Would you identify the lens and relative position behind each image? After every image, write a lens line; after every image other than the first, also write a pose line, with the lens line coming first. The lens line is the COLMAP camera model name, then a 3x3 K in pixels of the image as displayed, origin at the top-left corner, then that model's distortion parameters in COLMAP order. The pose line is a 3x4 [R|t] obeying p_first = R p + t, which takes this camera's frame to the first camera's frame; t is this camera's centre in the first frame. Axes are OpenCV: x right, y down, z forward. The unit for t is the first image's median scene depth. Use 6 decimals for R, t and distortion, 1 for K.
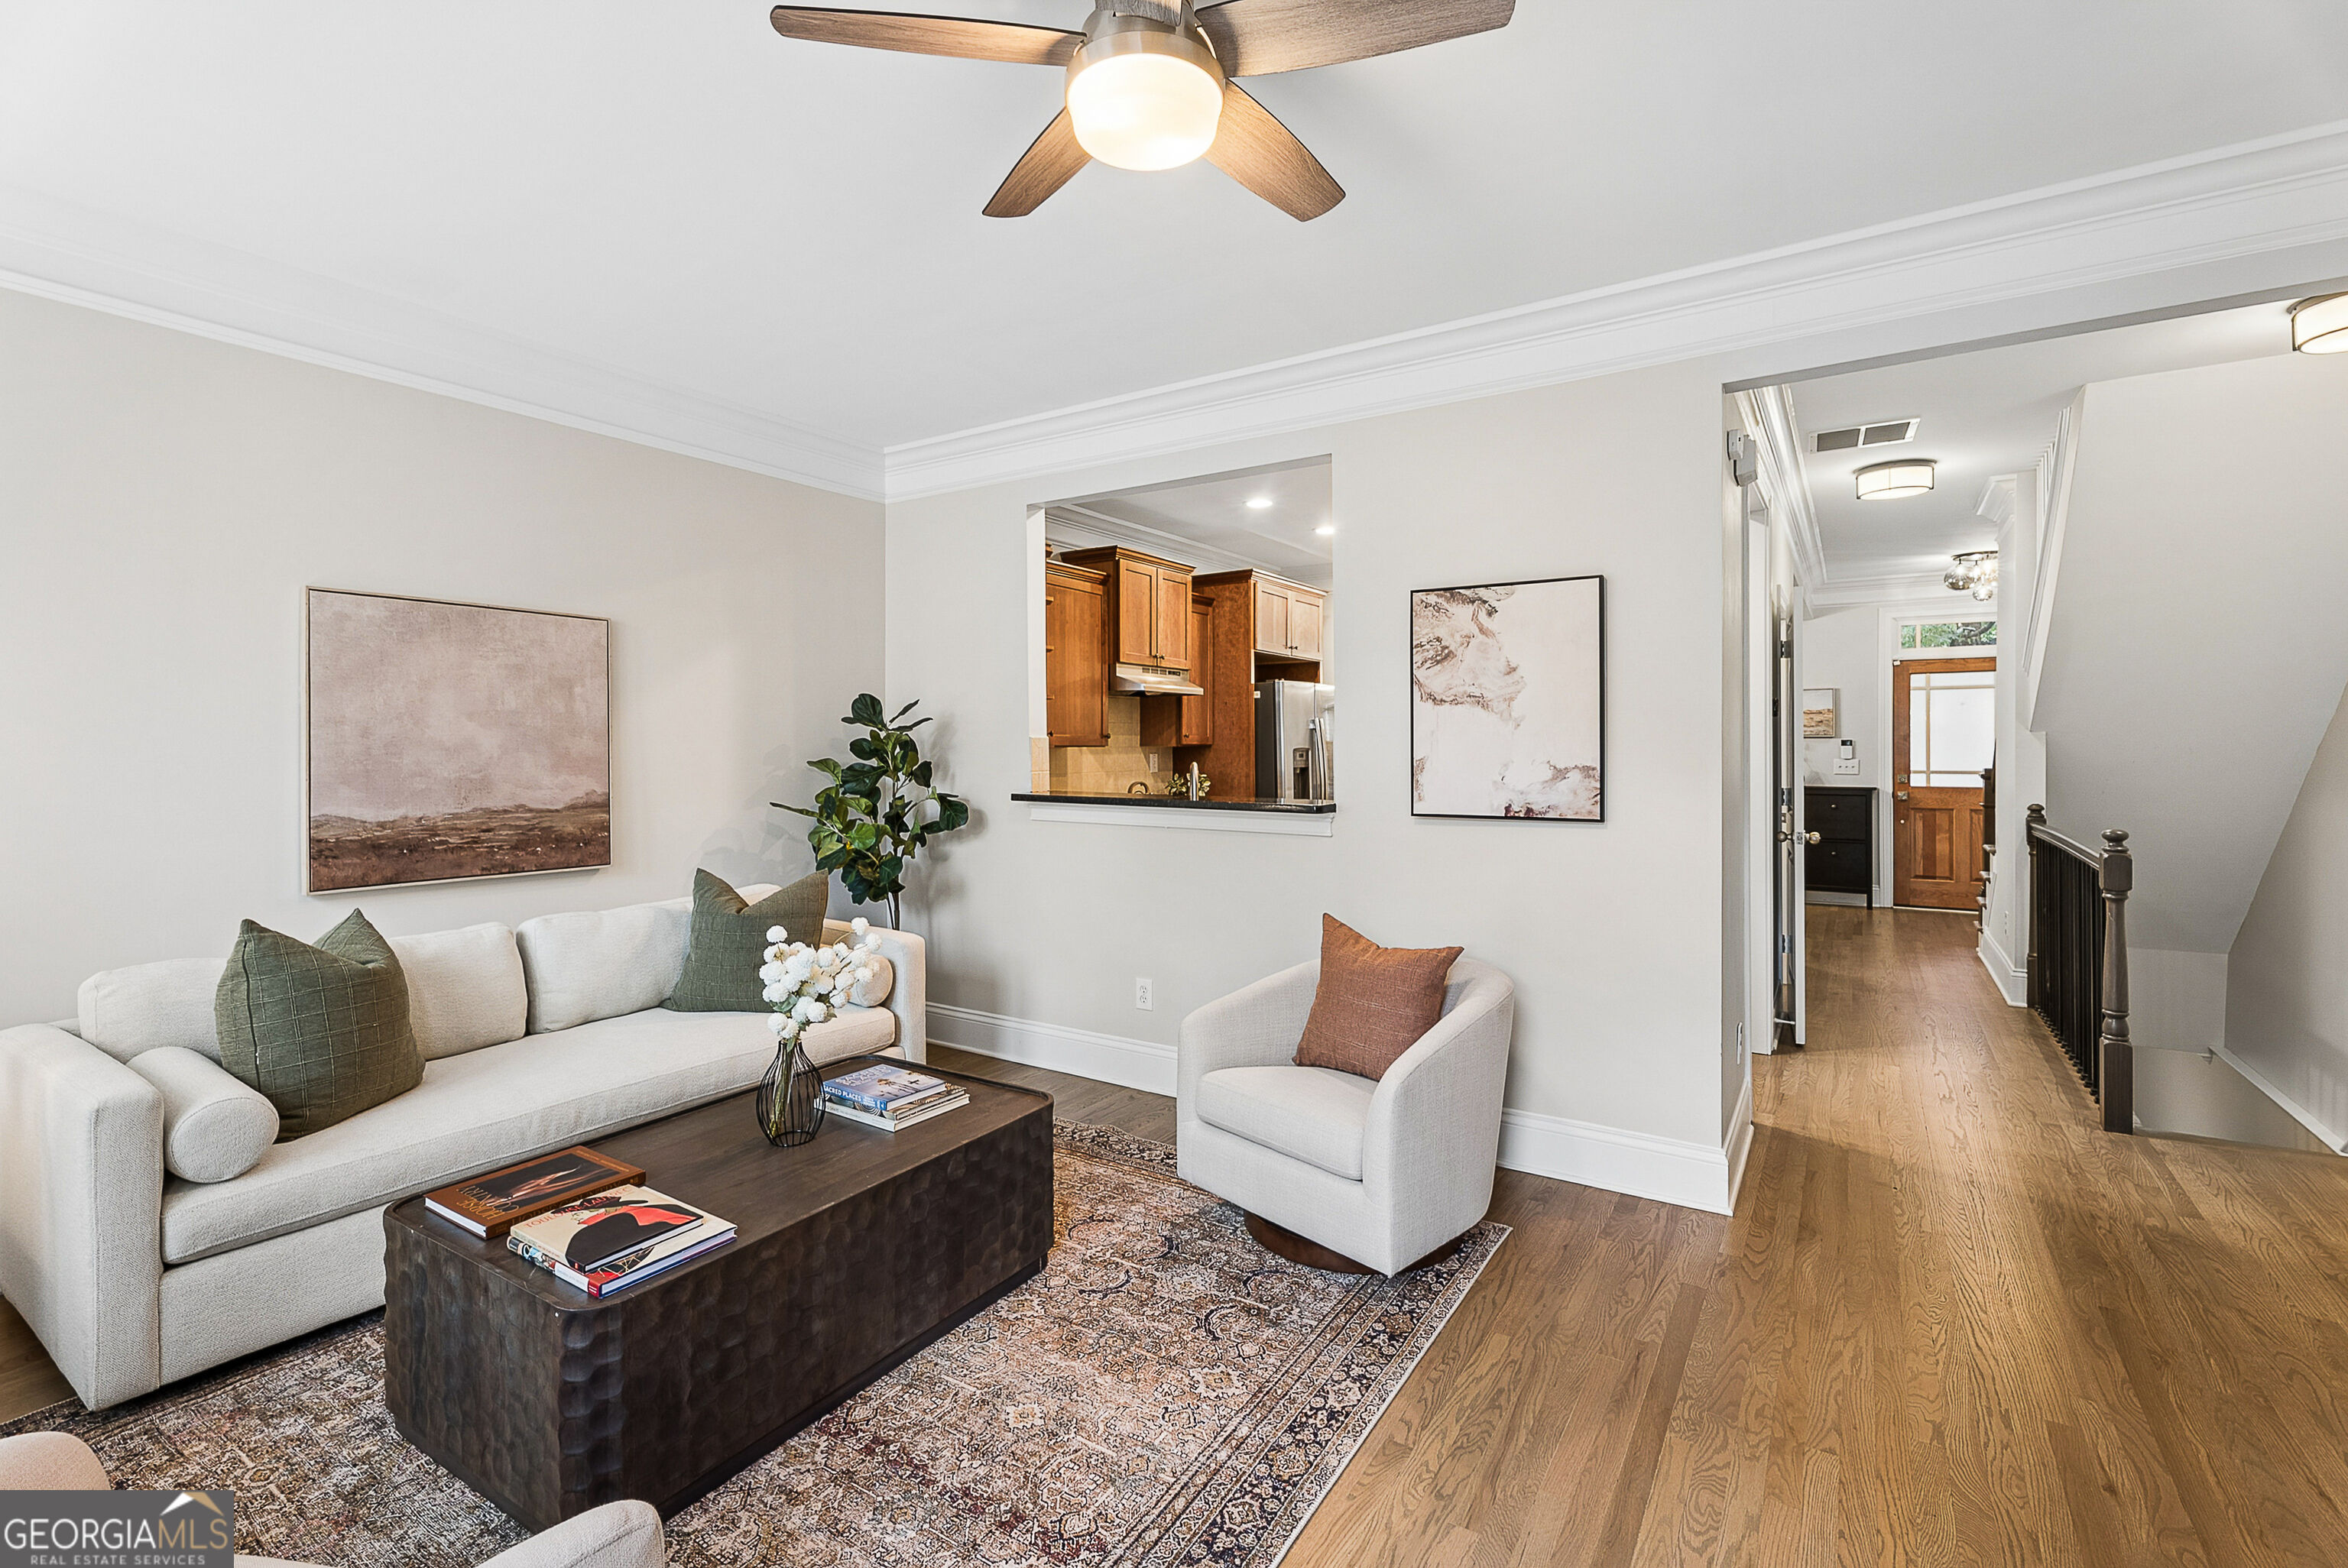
lens RADIAL K [[1056.1, 0, 1170.6], [0, 1056.1, 744.6], [0, 0, 1]] dist [-0.004089, -0.000661]
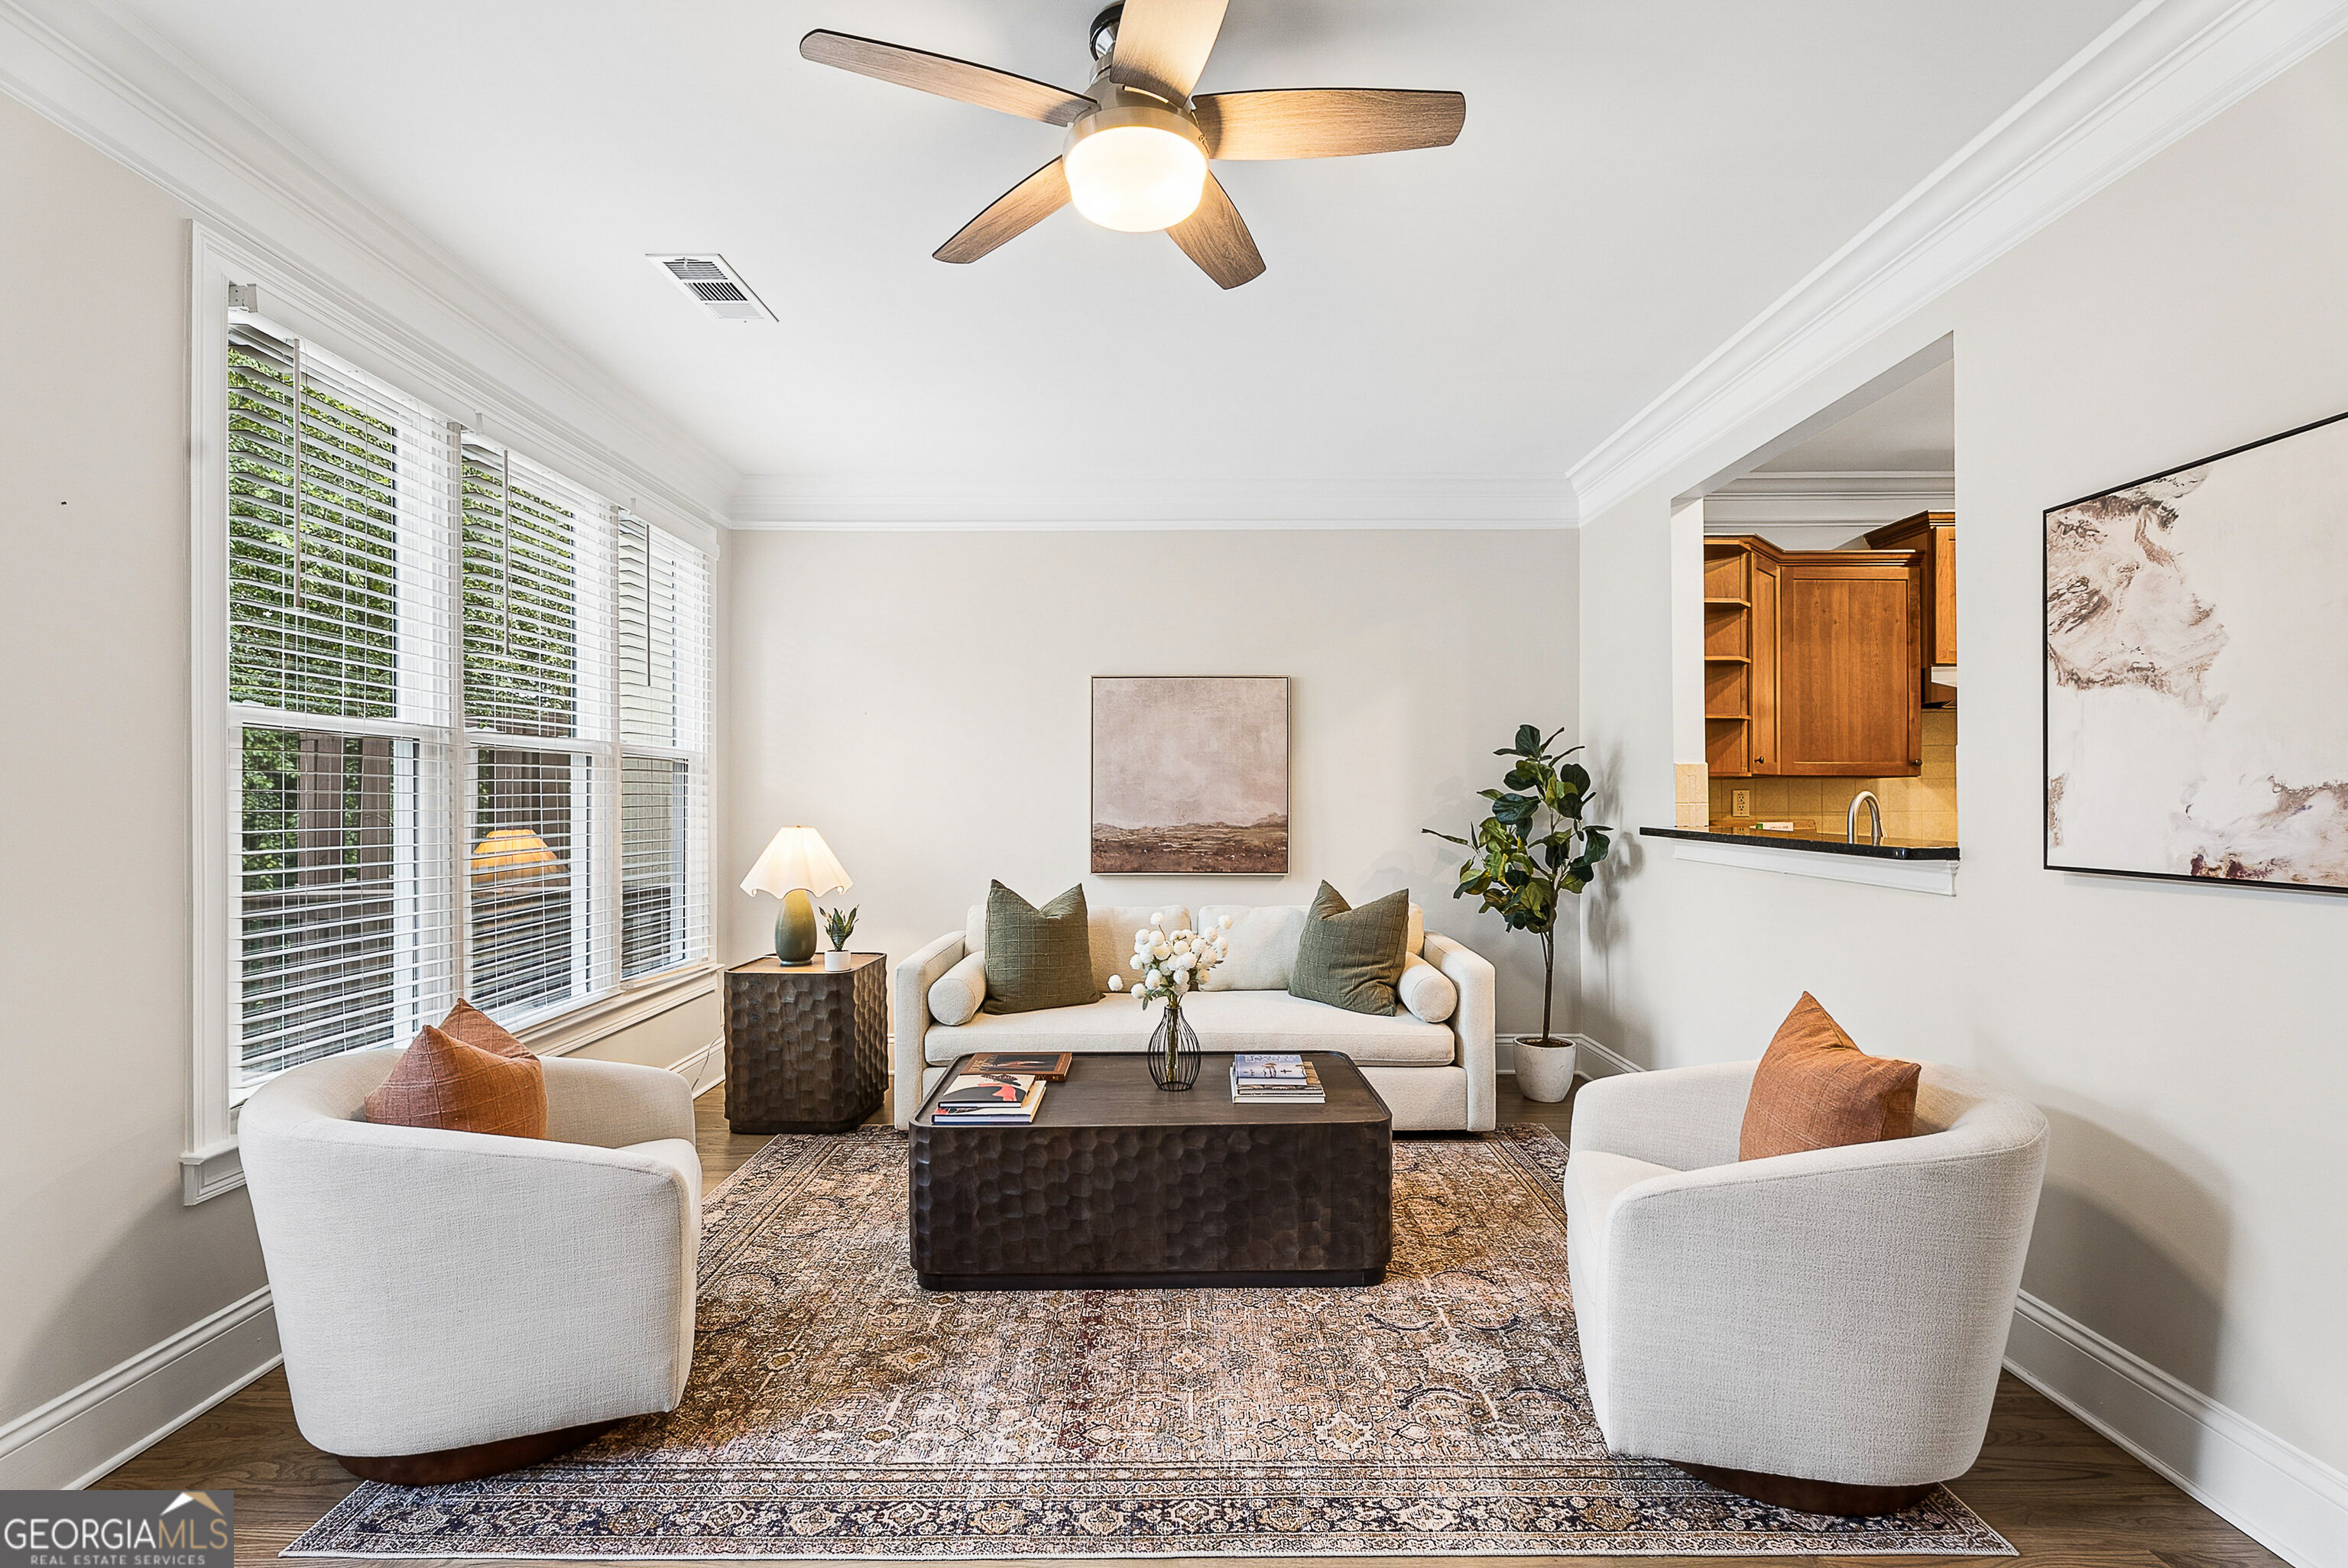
lens RADIAL K [[1047.5, 0, 1170.1], [0, 1047.5, 788.1], [0, 0, 1]] dist [-0.001888, -0.001689]
pose [[0.542541, -0.006473, -0.840004, 0.481786], [0.003415, 0.999979, -0.005501, 0.021757], [0.840022, 0.000116, 0.542552, 0.233657]]
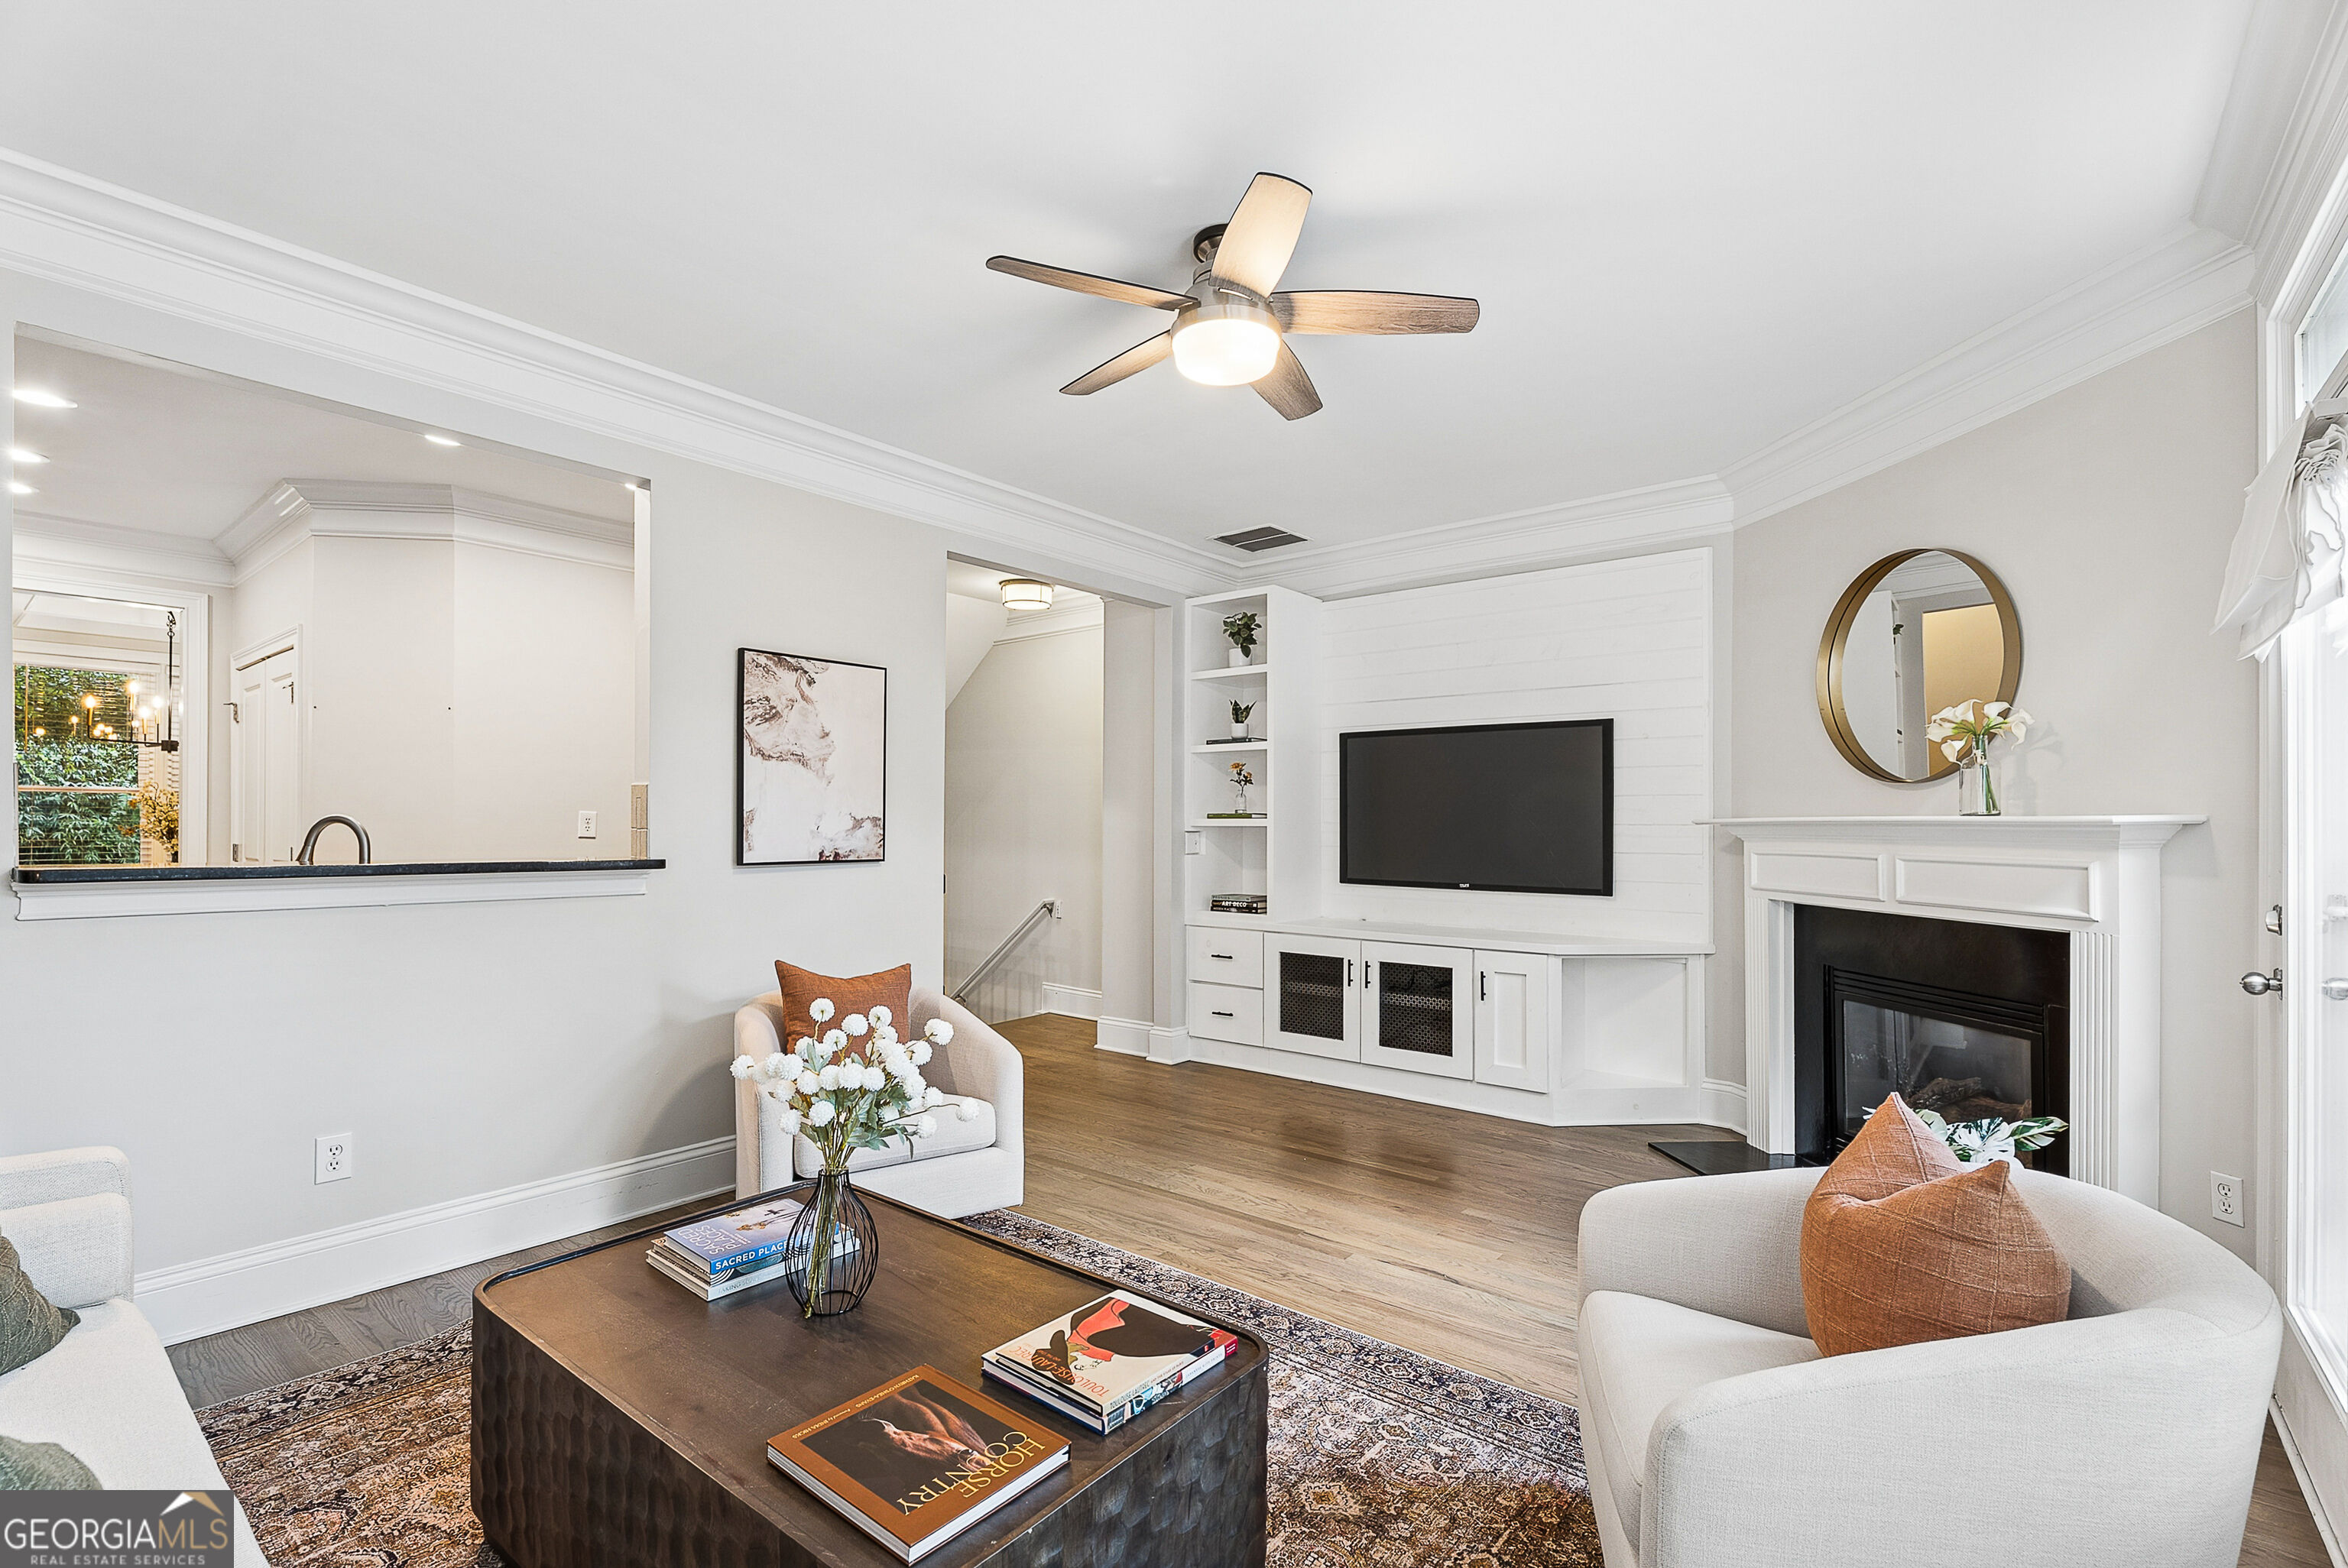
lens RADIAL K [[1042.5, 0, 1168.3], [0, 1042.5, 800.7], [0, 0, 1]] dist [-0.000917, -0.000297]
pose [[0.108864, 0.023901, 0.993769, -0.762597], [-0.007445, 0.999702, -0.023228, 0.025529], [-0.994029, -0.004870, 0.109009, 0.489007]]
